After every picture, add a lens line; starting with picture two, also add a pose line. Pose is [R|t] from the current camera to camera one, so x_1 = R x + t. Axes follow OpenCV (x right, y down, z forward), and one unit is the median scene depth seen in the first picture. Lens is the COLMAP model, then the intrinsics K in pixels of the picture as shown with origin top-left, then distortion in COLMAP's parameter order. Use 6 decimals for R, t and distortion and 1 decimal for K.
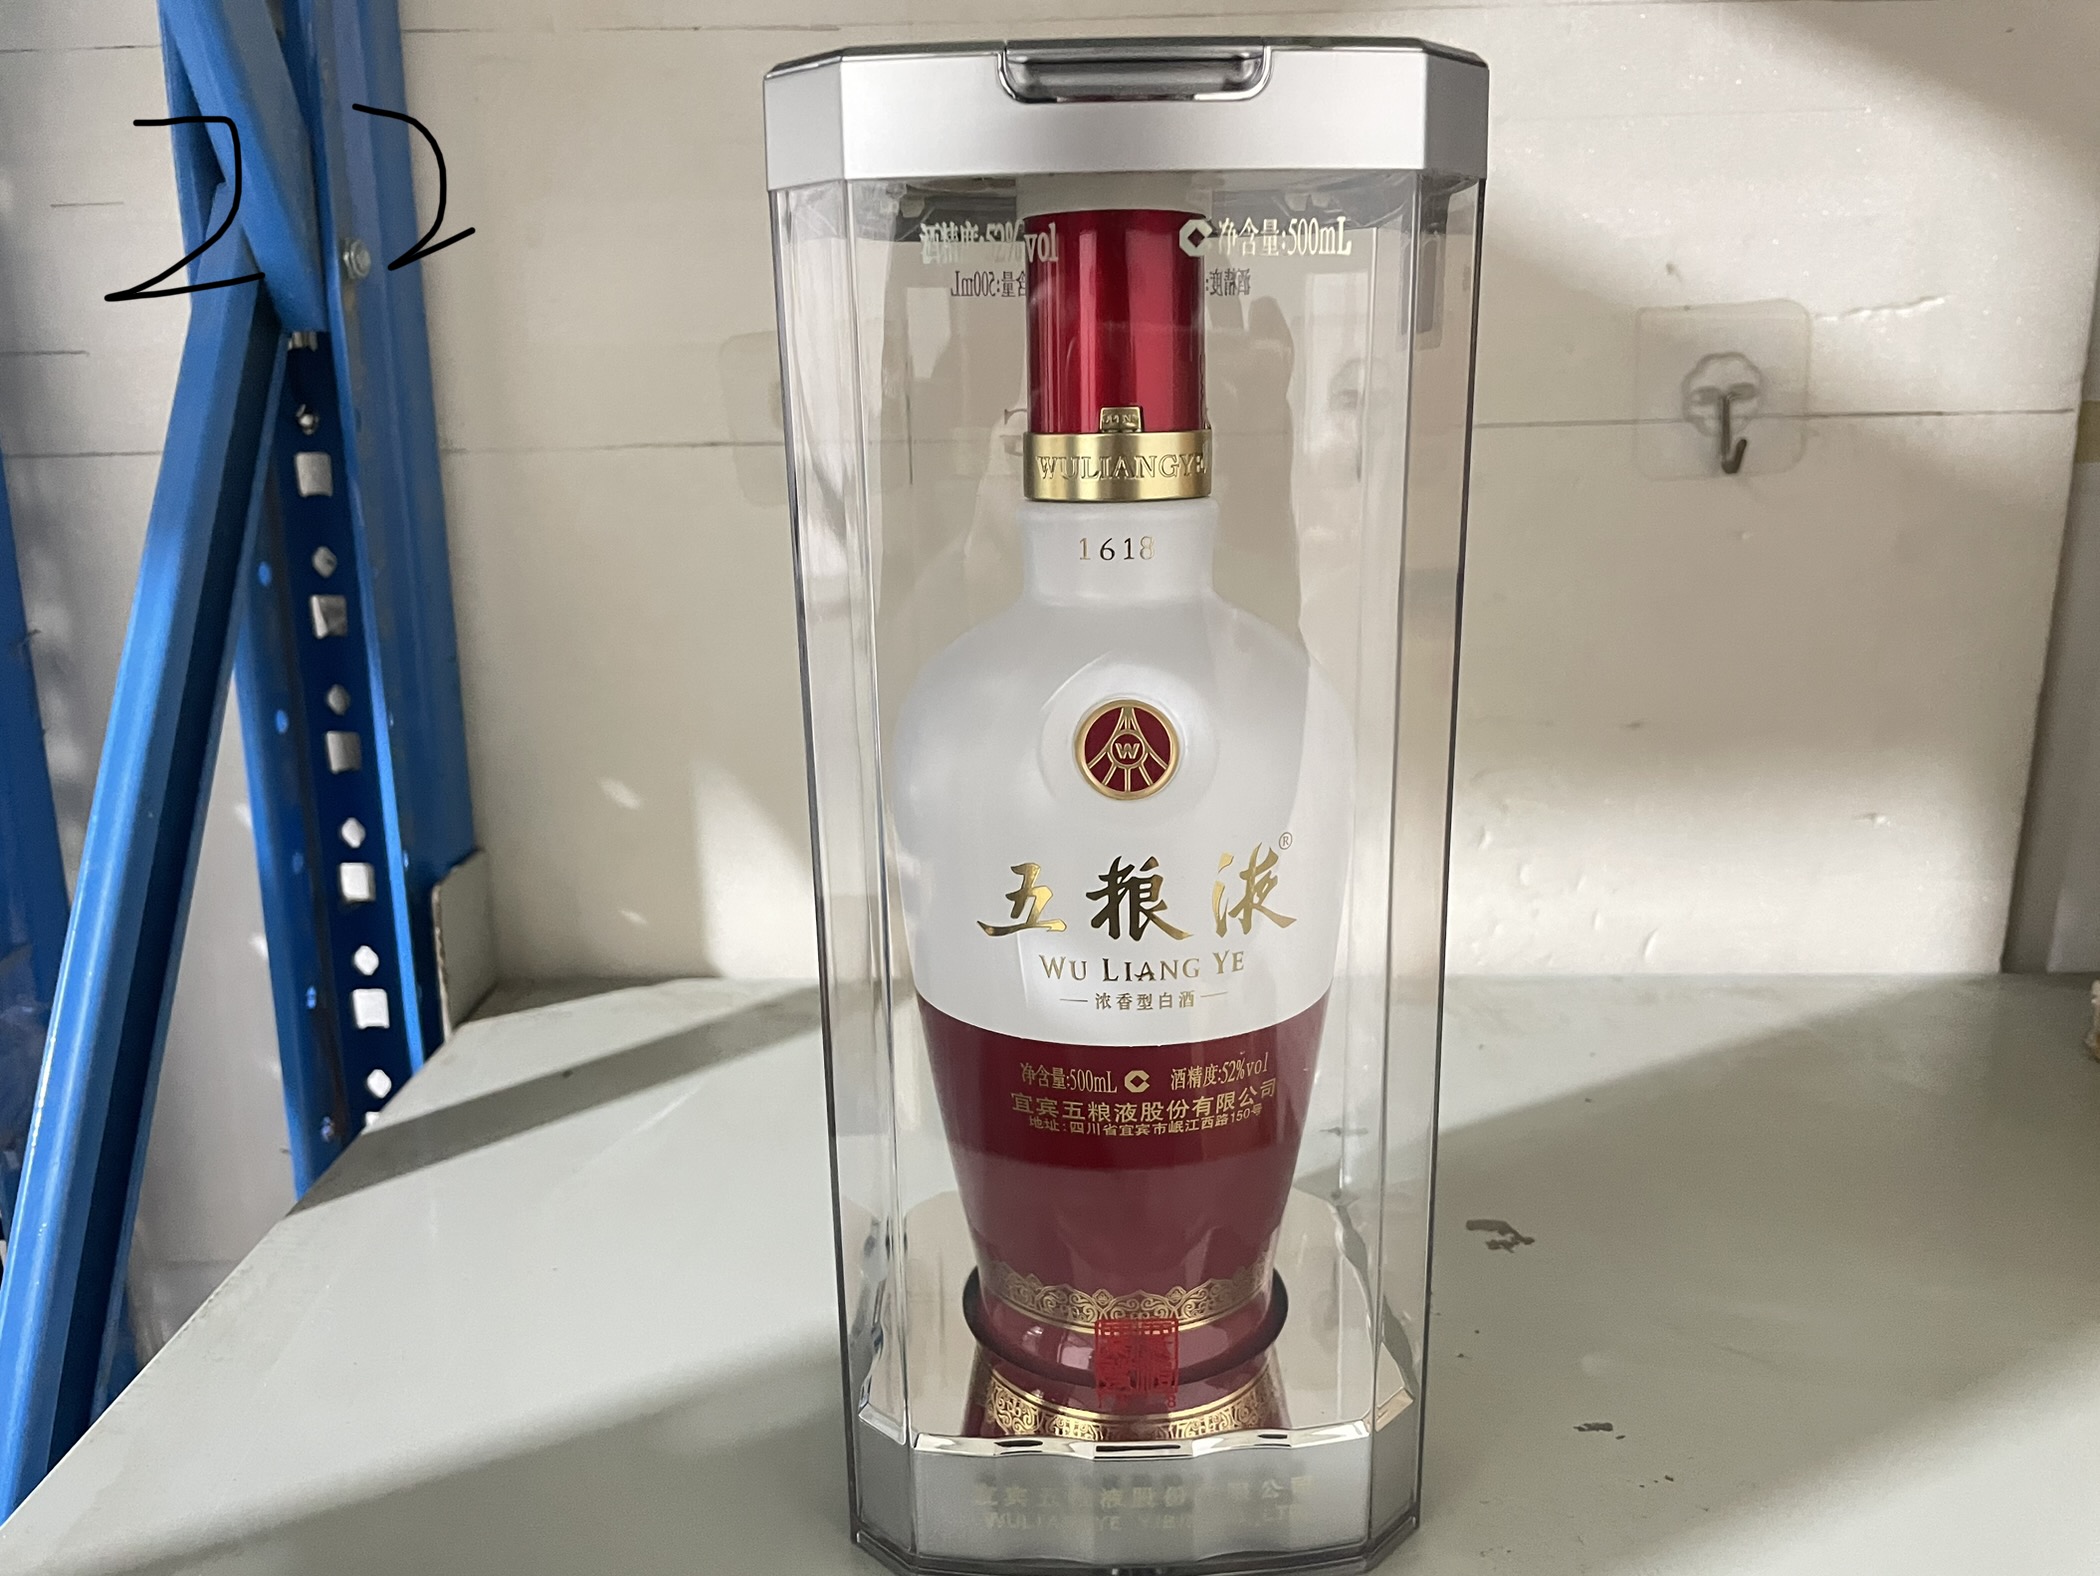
lens RADIAL K [[1635.0, 0, 1050.0], [0, 1635.0, 788.0], [0, 0, 1]] dist [0.060109, -0.112754]
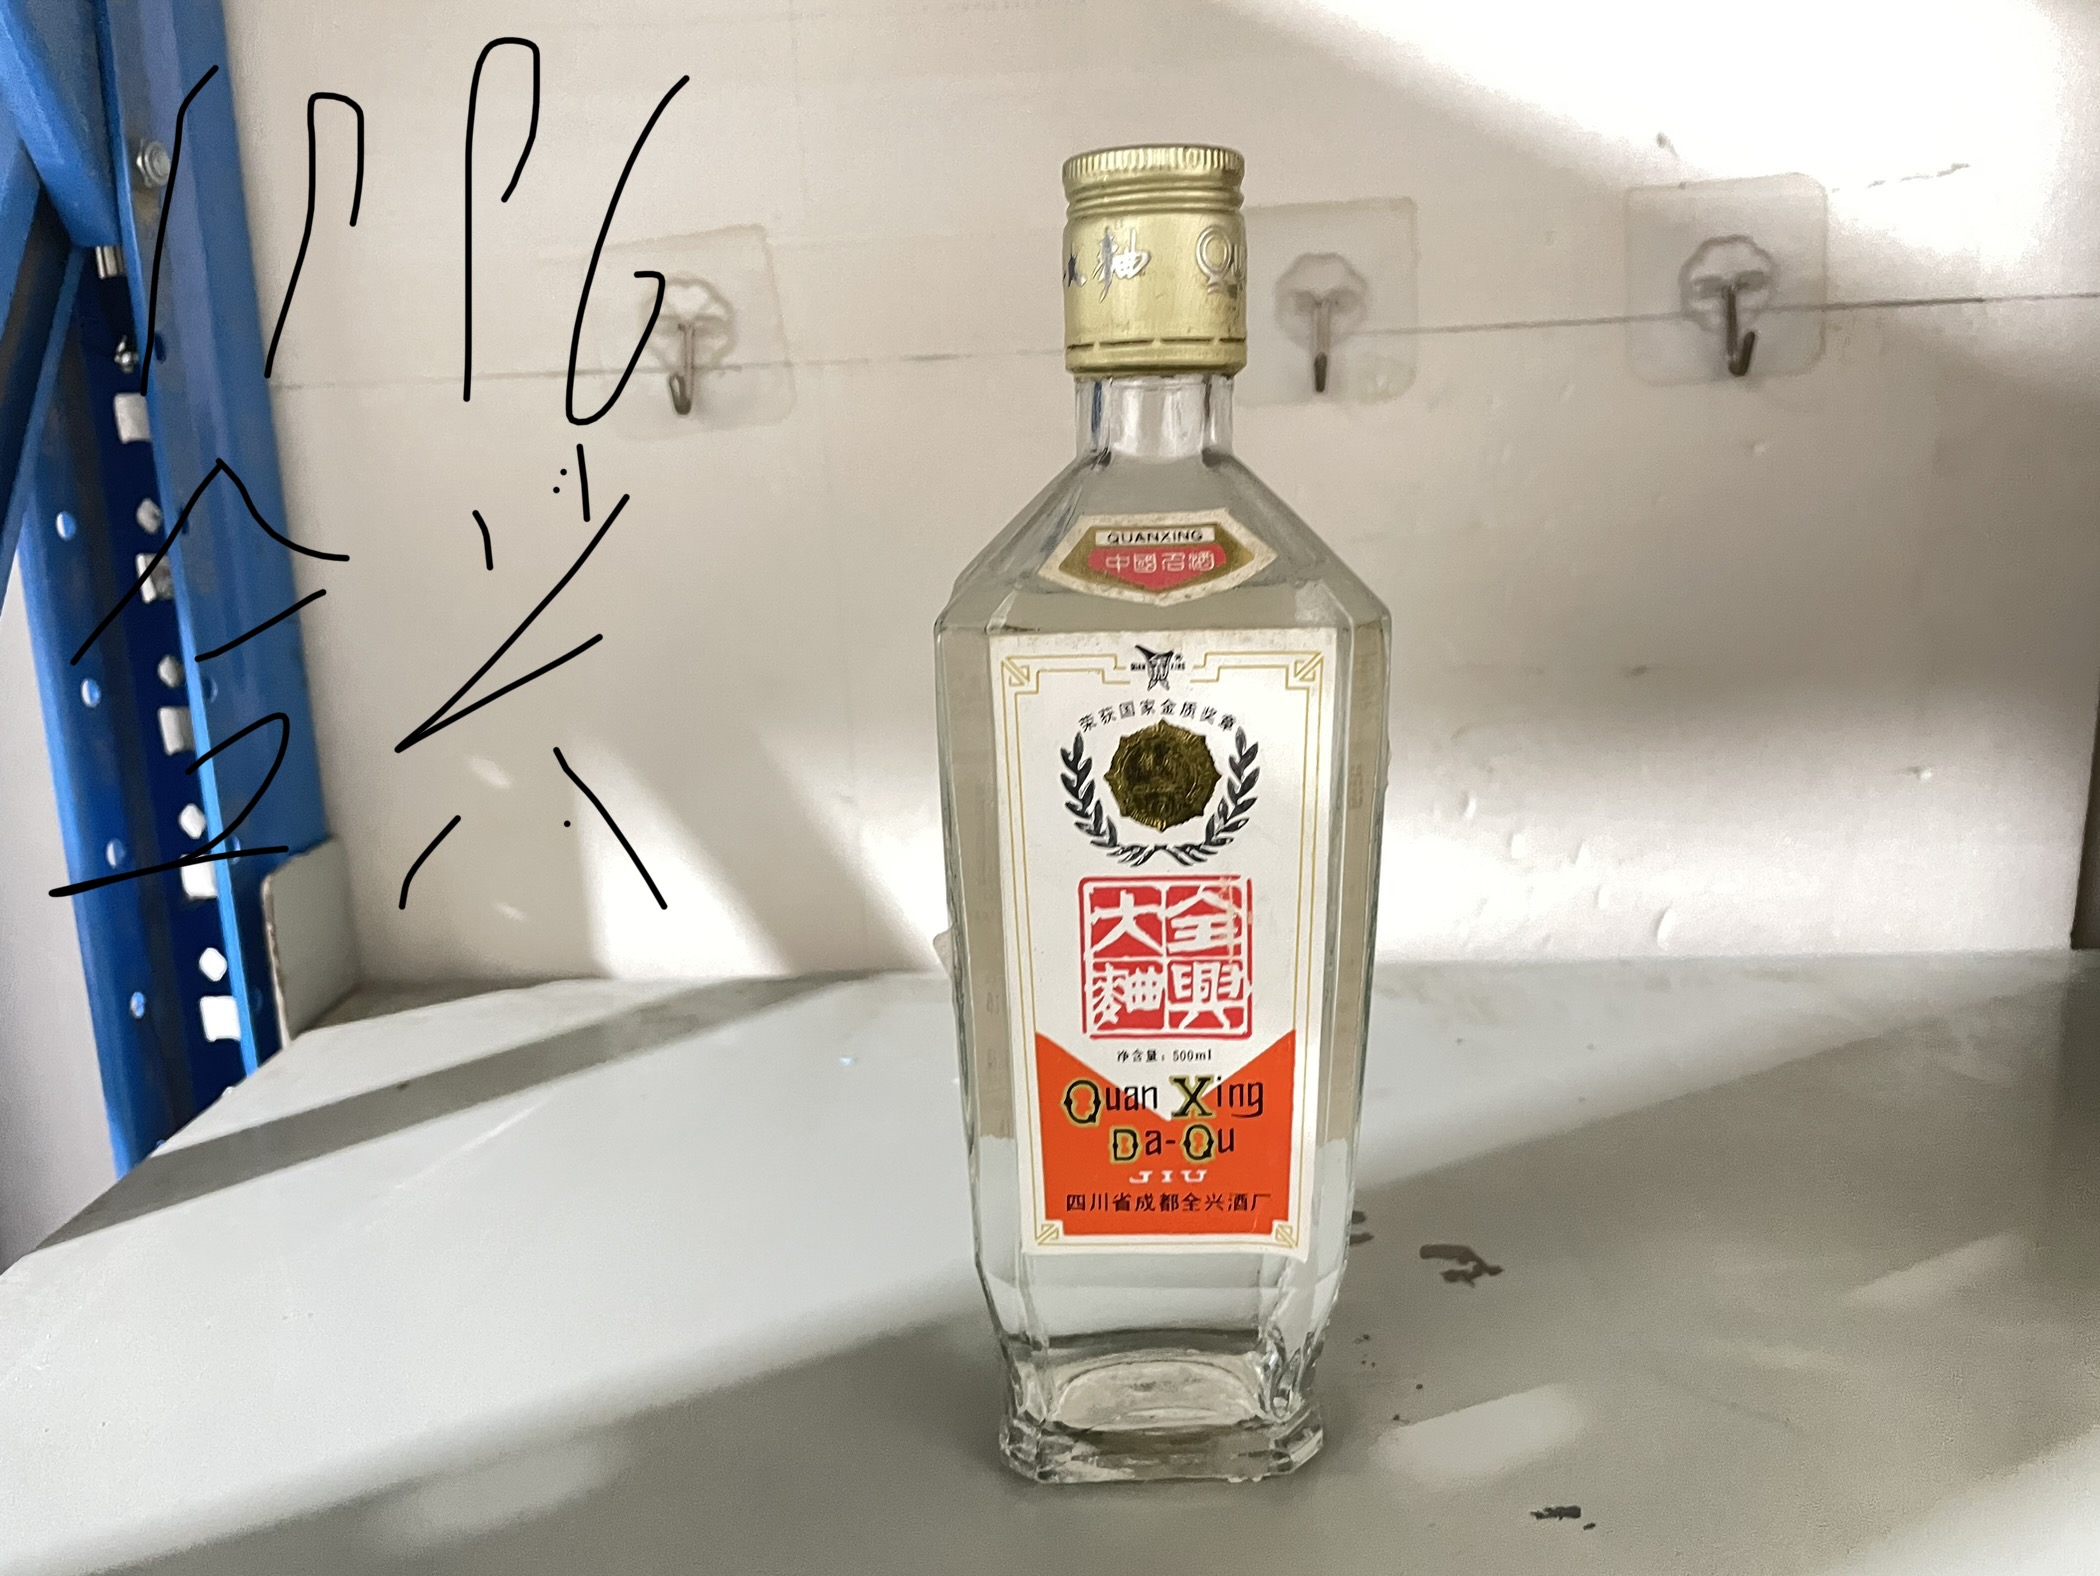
lens RADIAL K [[1607.3, 0, 1070.9], [0, 1607.3, 787.6], [0, 0, 1]] dist [0.046918, -0.095964]
pose [[0.999365, -0.019079, -0.030095, 0.082923], [0.018585, 0.999689, -0.016611, 0.033669], [0.030402, 0.016041, 0.999409, 0.141872]]
